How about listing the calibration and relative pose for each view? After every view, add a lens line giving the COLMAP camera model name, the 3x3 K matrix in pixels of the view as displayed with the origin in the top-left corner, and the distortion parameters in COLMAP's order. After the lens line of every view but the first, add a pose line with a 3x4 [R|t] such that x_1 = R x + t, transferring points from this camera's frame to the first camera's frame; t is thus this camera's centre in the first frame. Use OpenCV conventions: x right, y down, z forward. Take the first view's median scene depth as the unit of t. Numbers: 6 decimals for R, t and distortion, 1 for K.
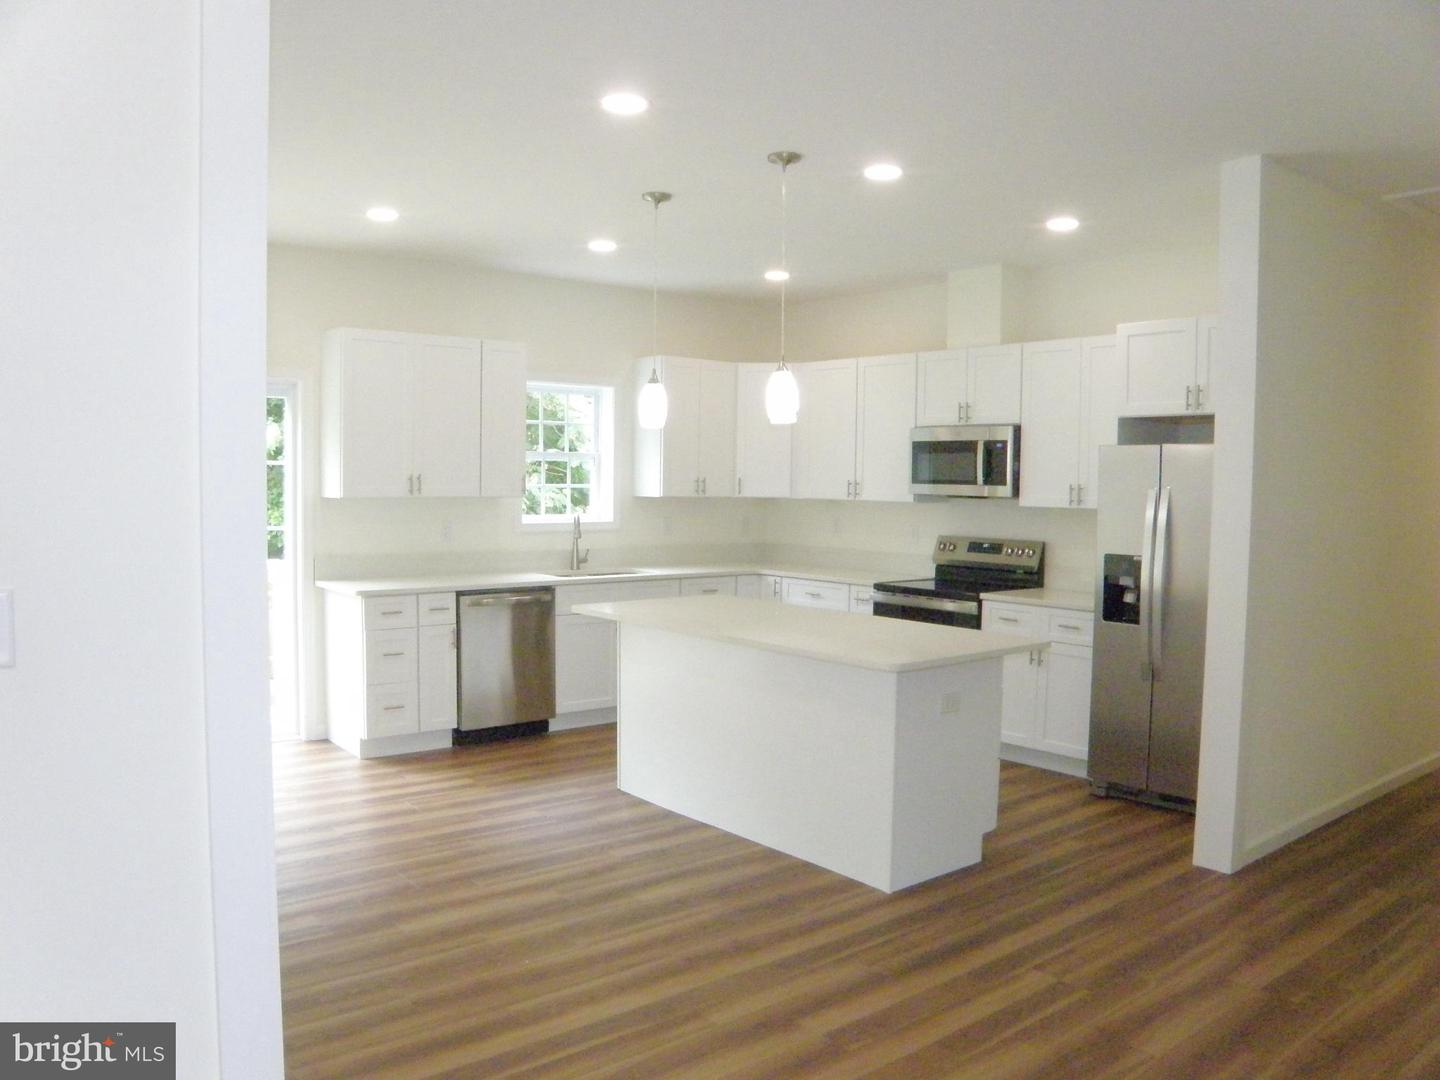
lens RADIAL K [[1115.9, 0, 711.3], [0, 1115.9, 558.7], [0, 0, 1]] dist [-0.168286, 0.129549]
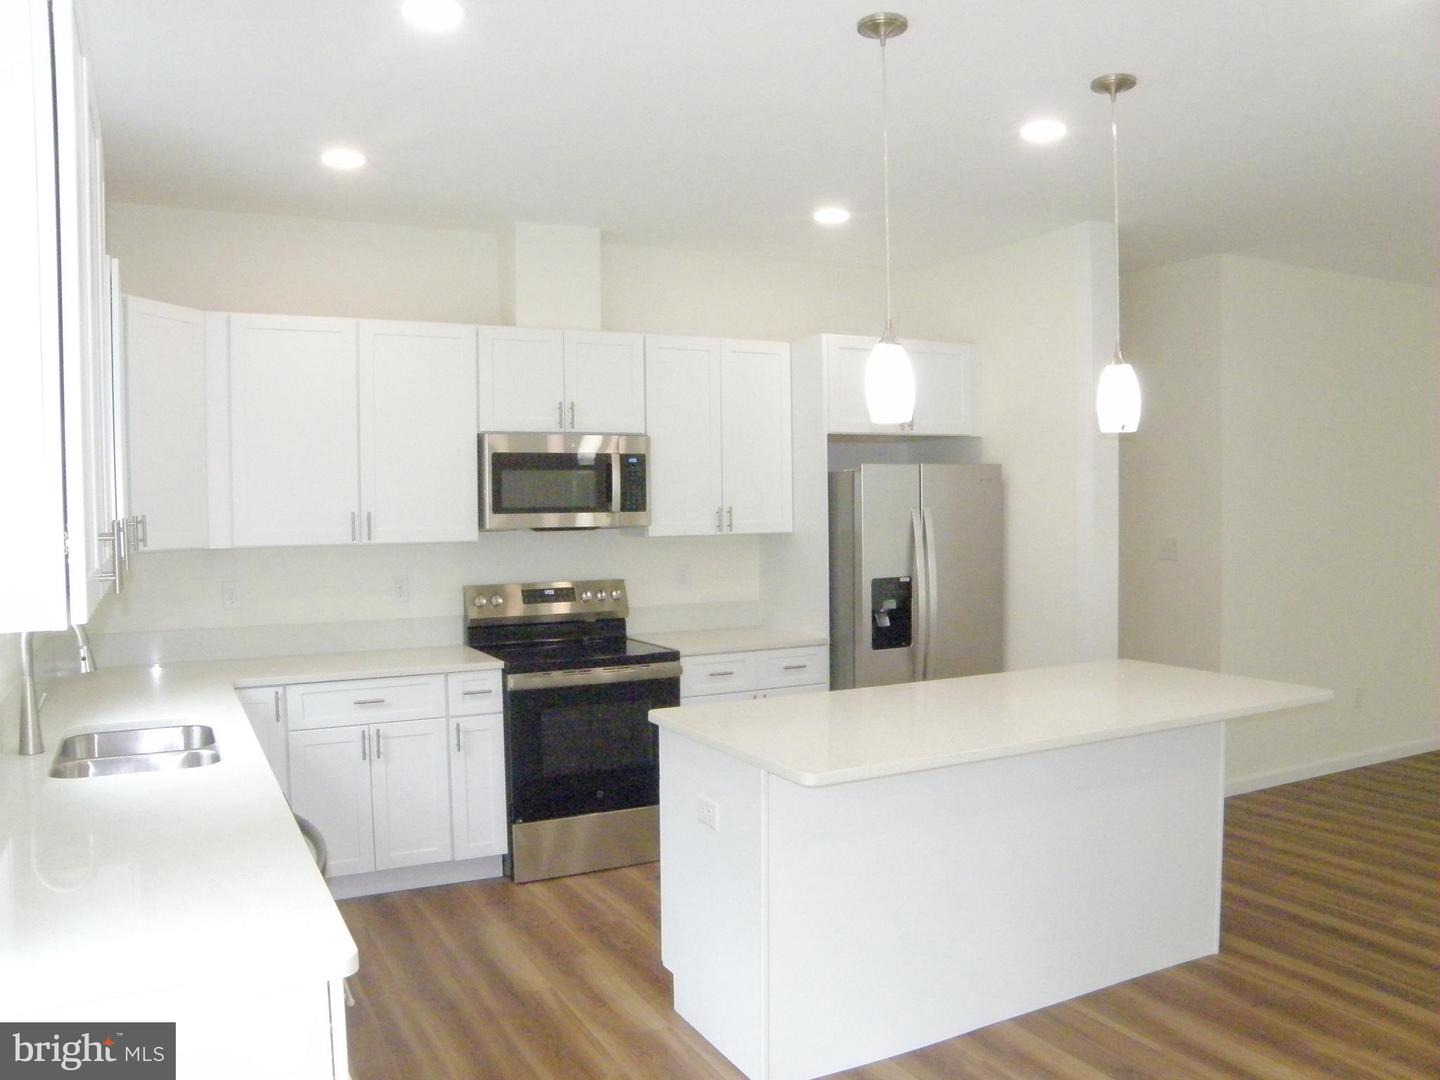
lens RADIAL K [[1115.9, 0, 711.3], [0, 1115.9, 558.7], [0, 0, 1]] dist [-0.168286, 0.129549]
pose [[0.207239, -0.059727, 0.976465, -0.500264], [0.085153, 0.995448, 0.042815, -0.061679], [-0.974577, 0.074276, 0.211381, 0.773854]]
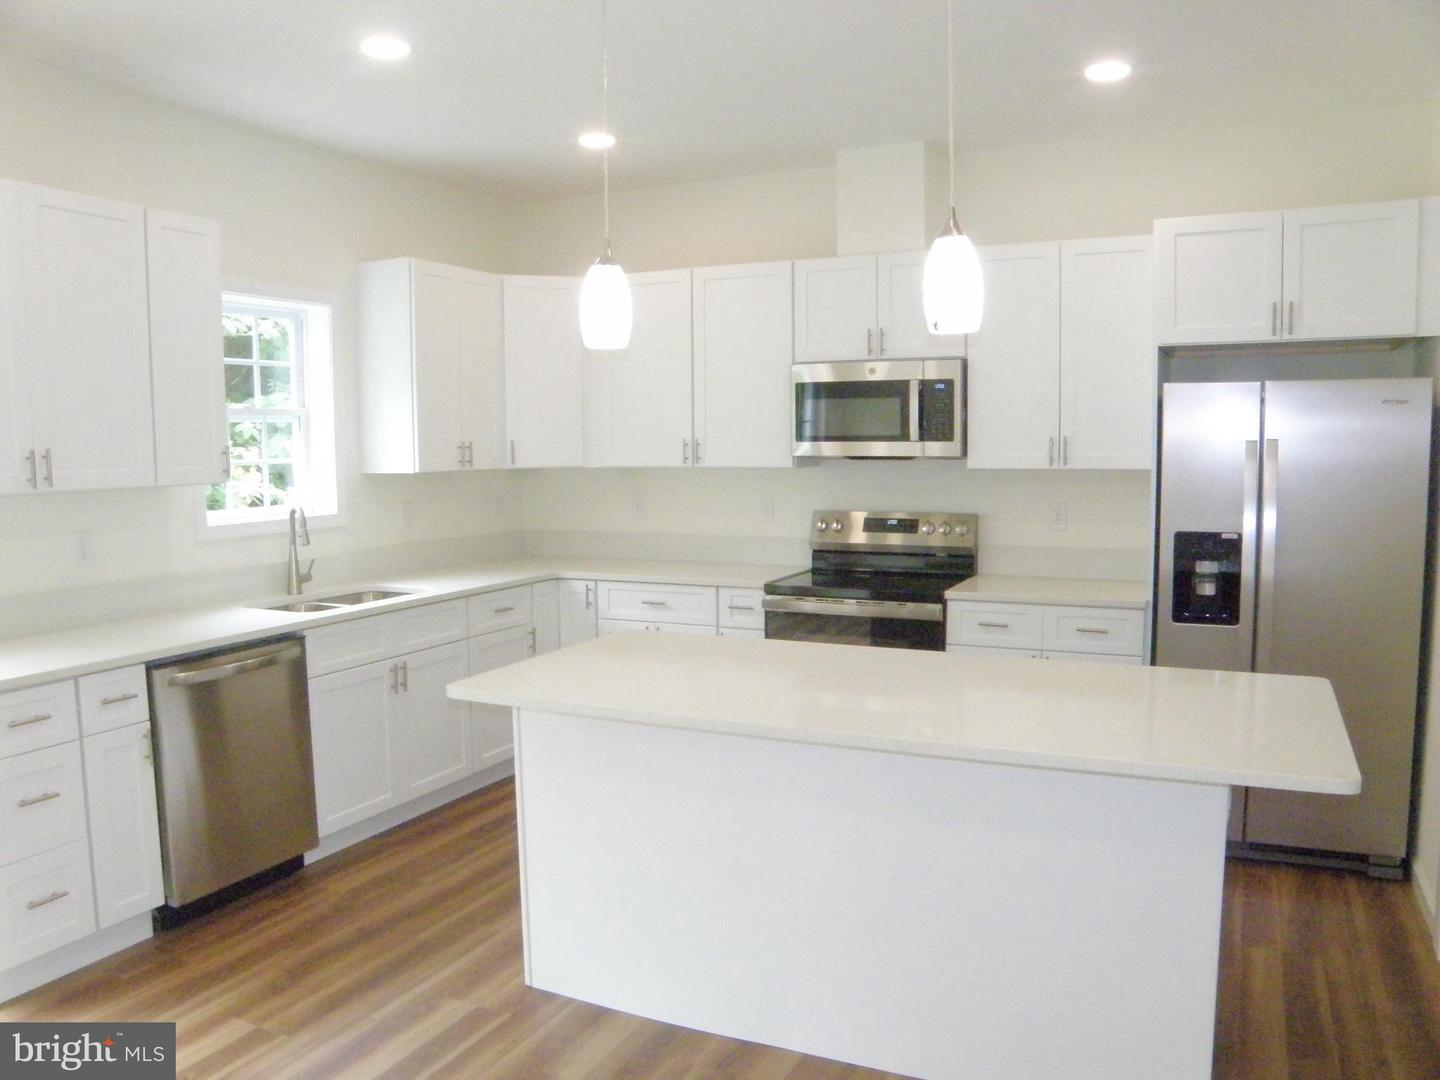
lens RADIAL K [[1115.9, 0, 711.3], [0, 1115.9, 558.7], [0, 0, 1]] dist [-0.168286, 0.129549]
pose [[0.907477, -0.066736, 0.414768, -0.186693], [0.052515, 0.997578, 0.045613, -0.029554], [-0.416807, -0.019611, 0.908783, 0.389424]]
